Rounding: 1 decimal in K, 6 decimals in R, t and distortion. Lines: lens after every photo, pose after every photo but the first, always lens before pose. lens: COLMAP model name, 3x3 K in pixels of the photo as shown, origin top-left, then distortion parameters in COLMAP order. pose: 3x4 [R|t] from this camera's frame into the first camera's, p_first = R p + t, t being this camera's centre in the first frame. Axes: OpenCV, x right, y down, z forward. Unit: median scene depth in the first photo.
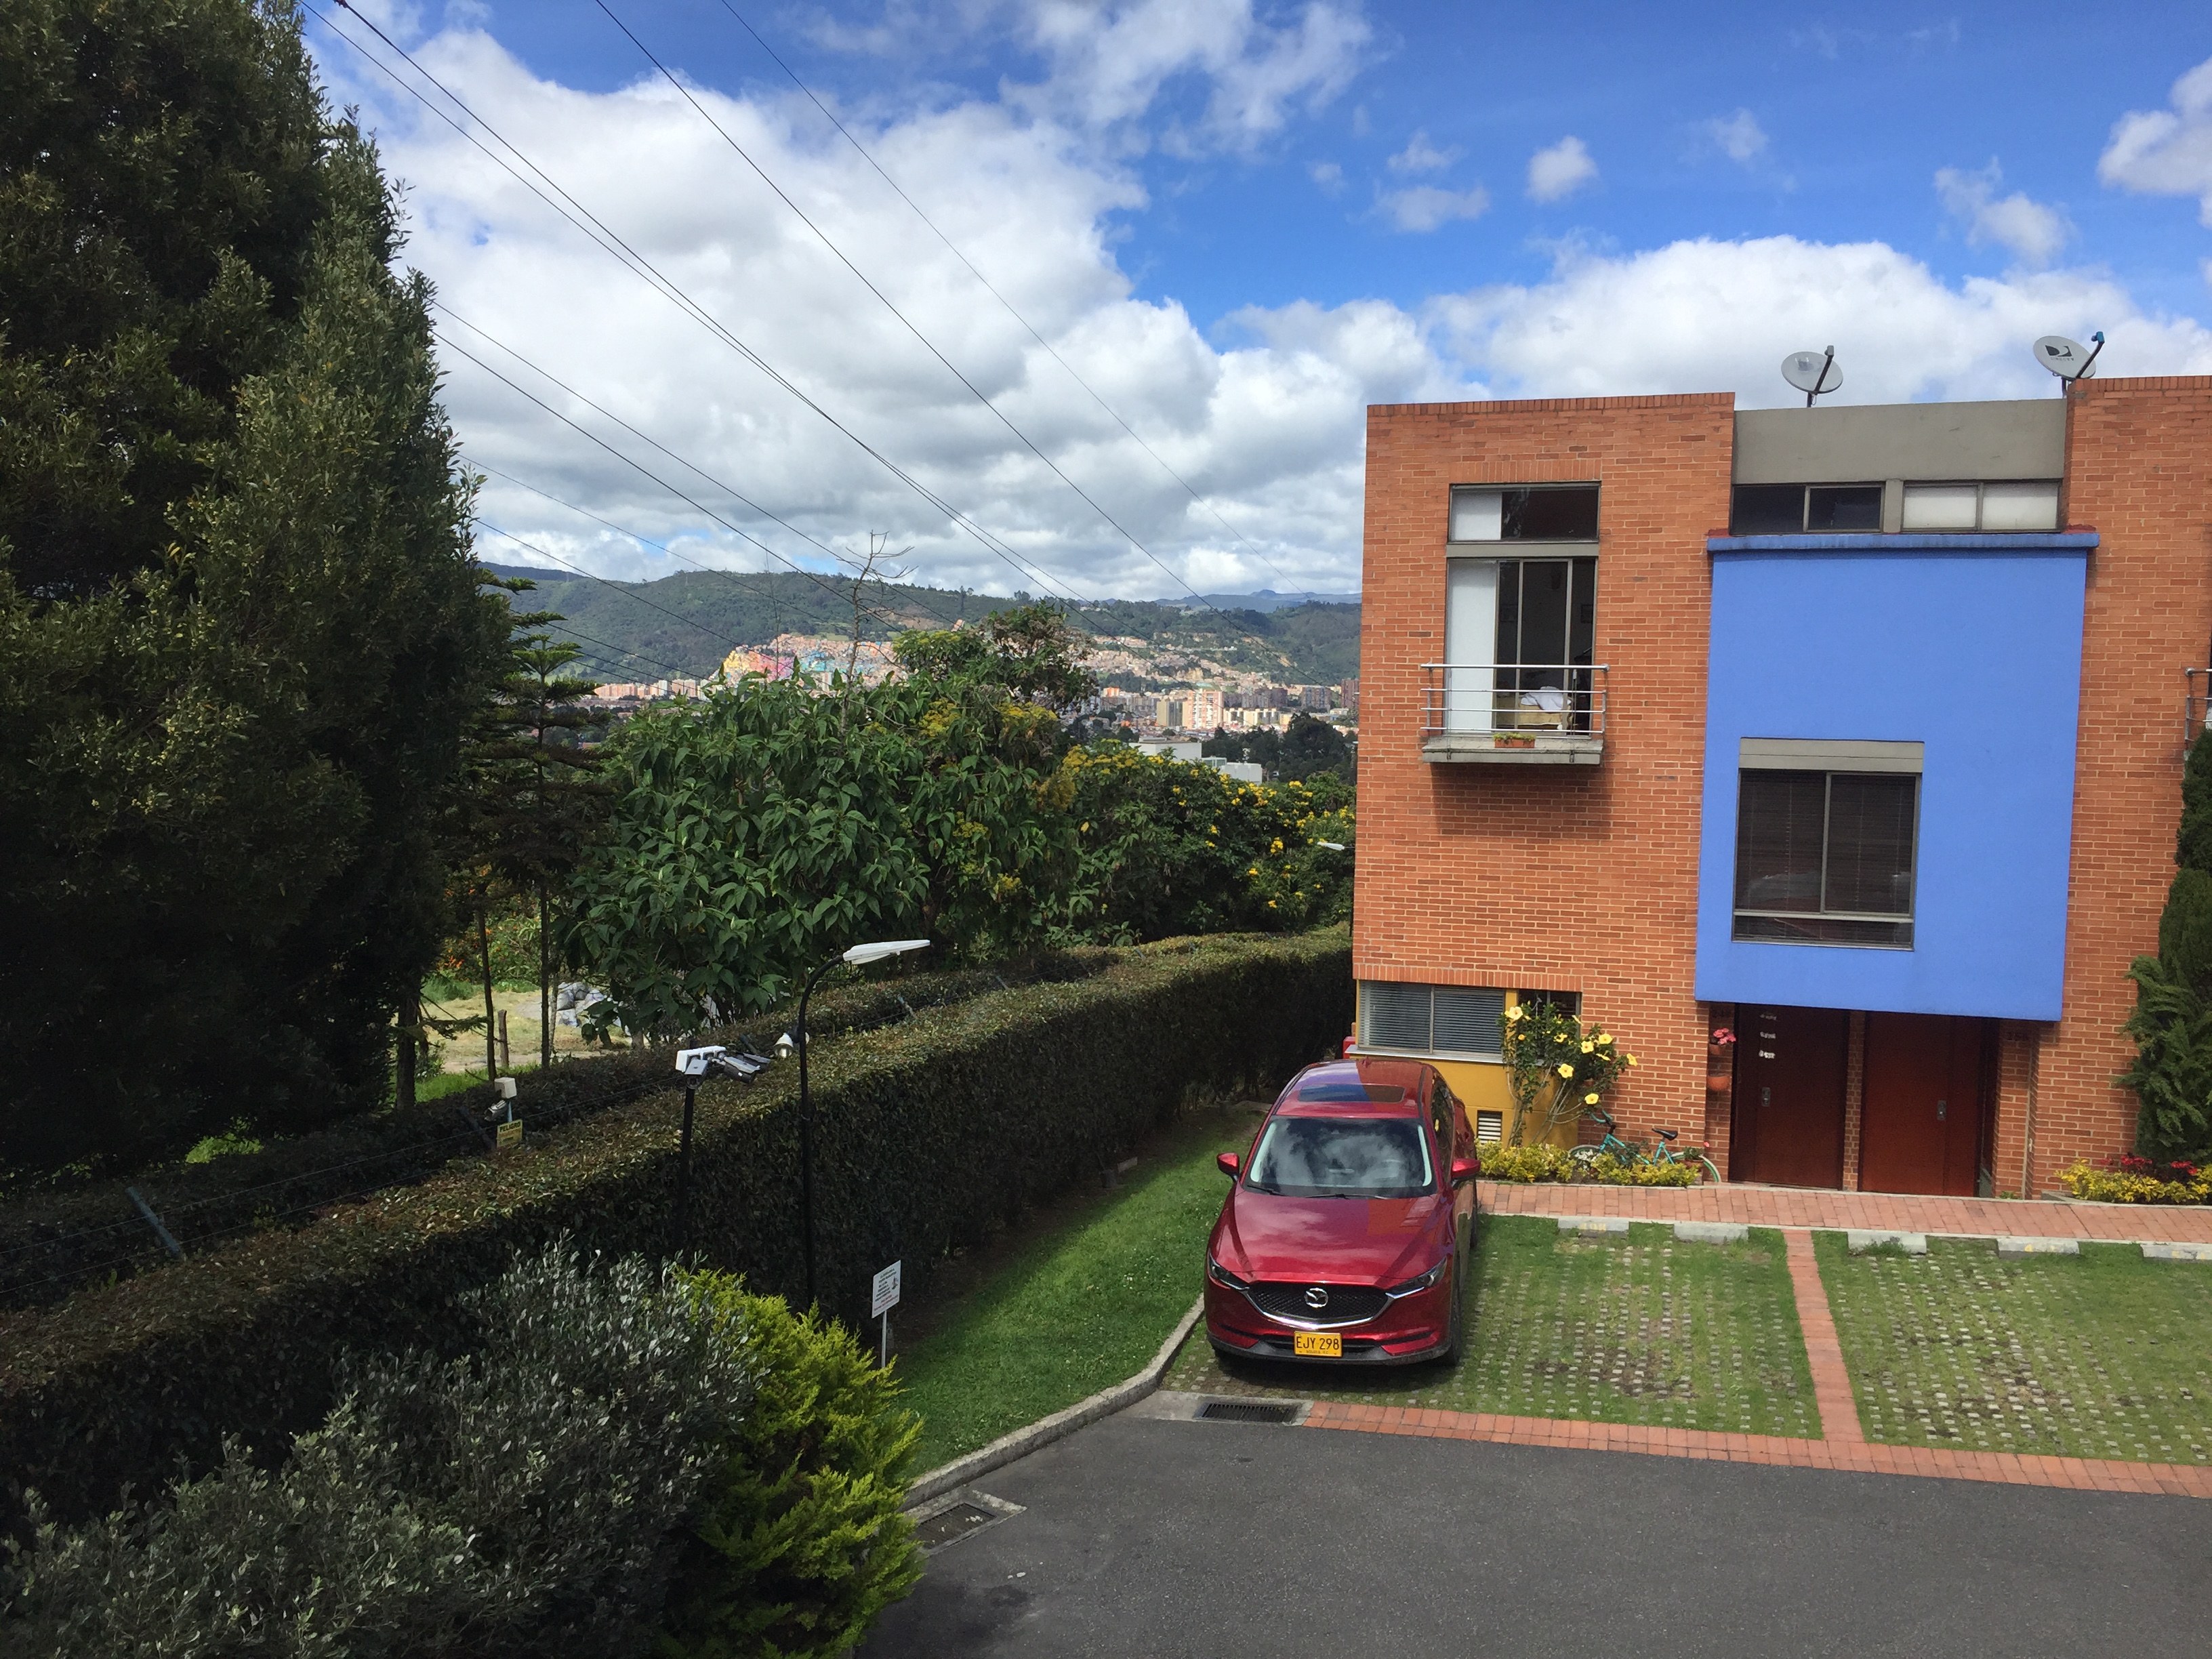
lens RADIAL K [[1898.3, 0, 1110.7], [0, 1898.3, 840.1], [0, 0, 1]] dist [0.081738, -0.110231]
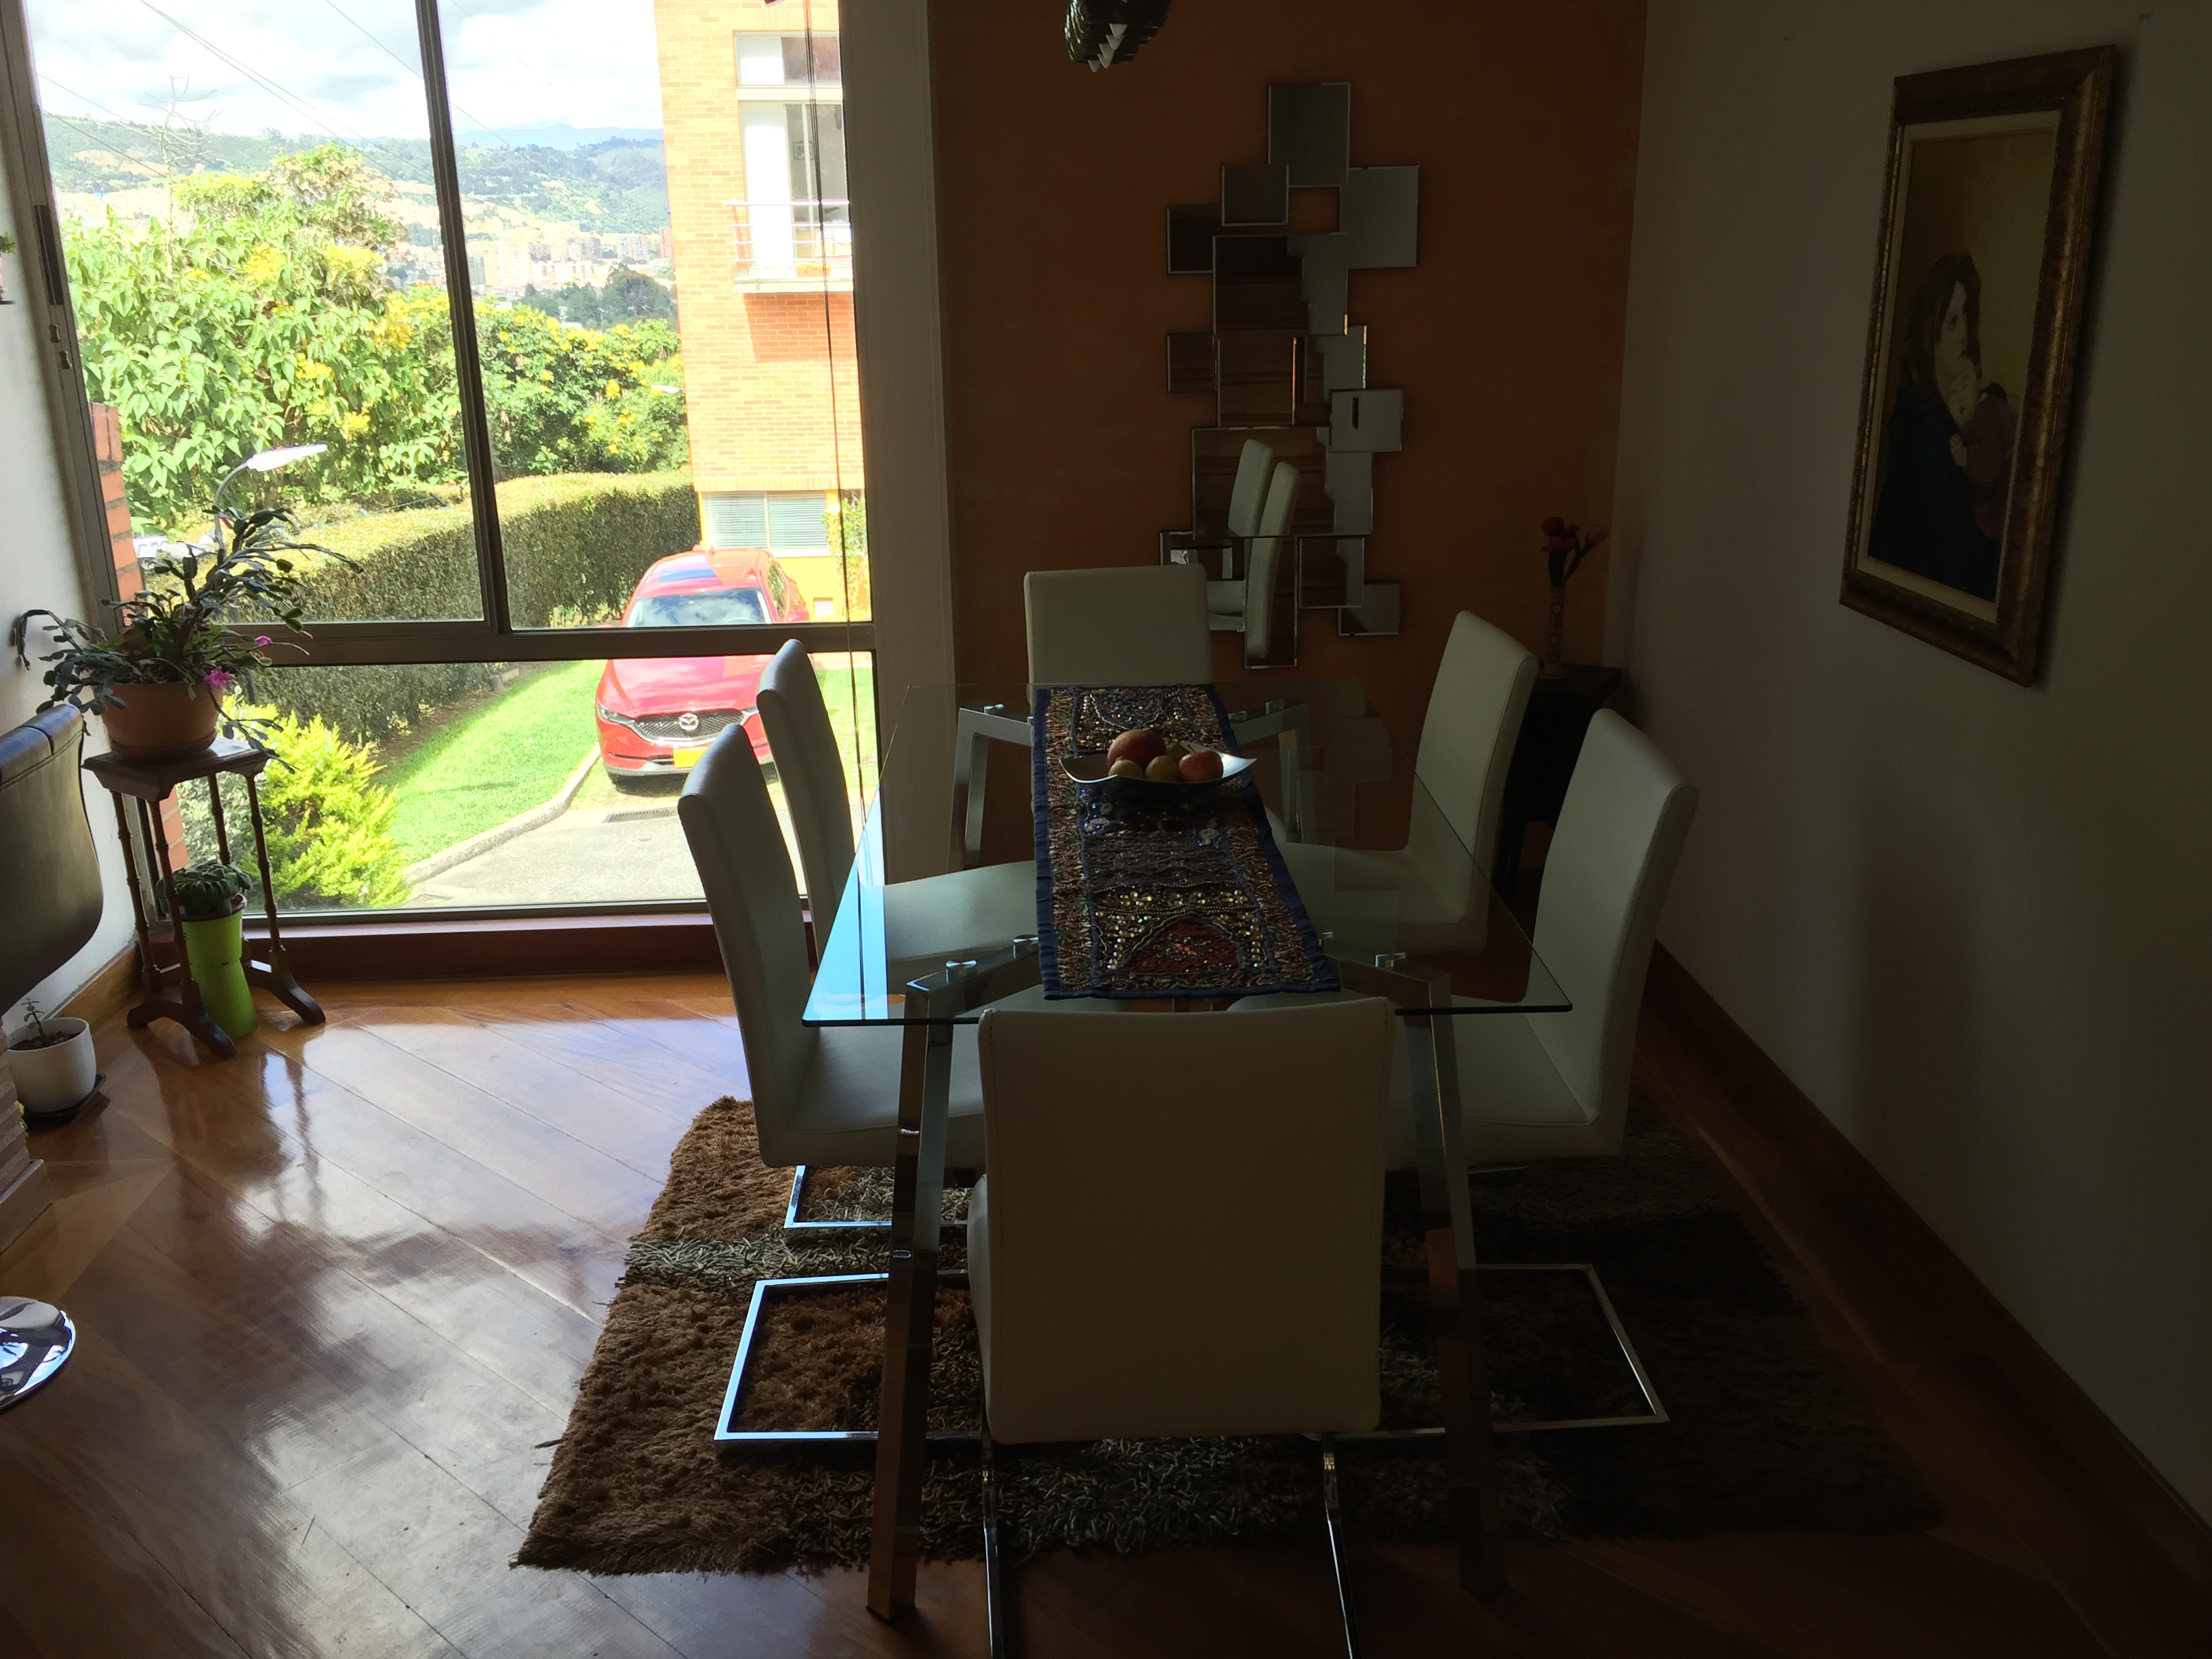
lens RADIAL K [[1898.3, 0, 1110.7], [0, 1898.3, 840.1], [0, 0, 1]] dist [0.081738, -0.110231]
pose [[0.941830, -0.125057, 0.311957, -0.023731], [0.052060, 0.971276, 0.232191, 0.023823], [-0.332034, -0.202444, 0.921287, -0.199673]]
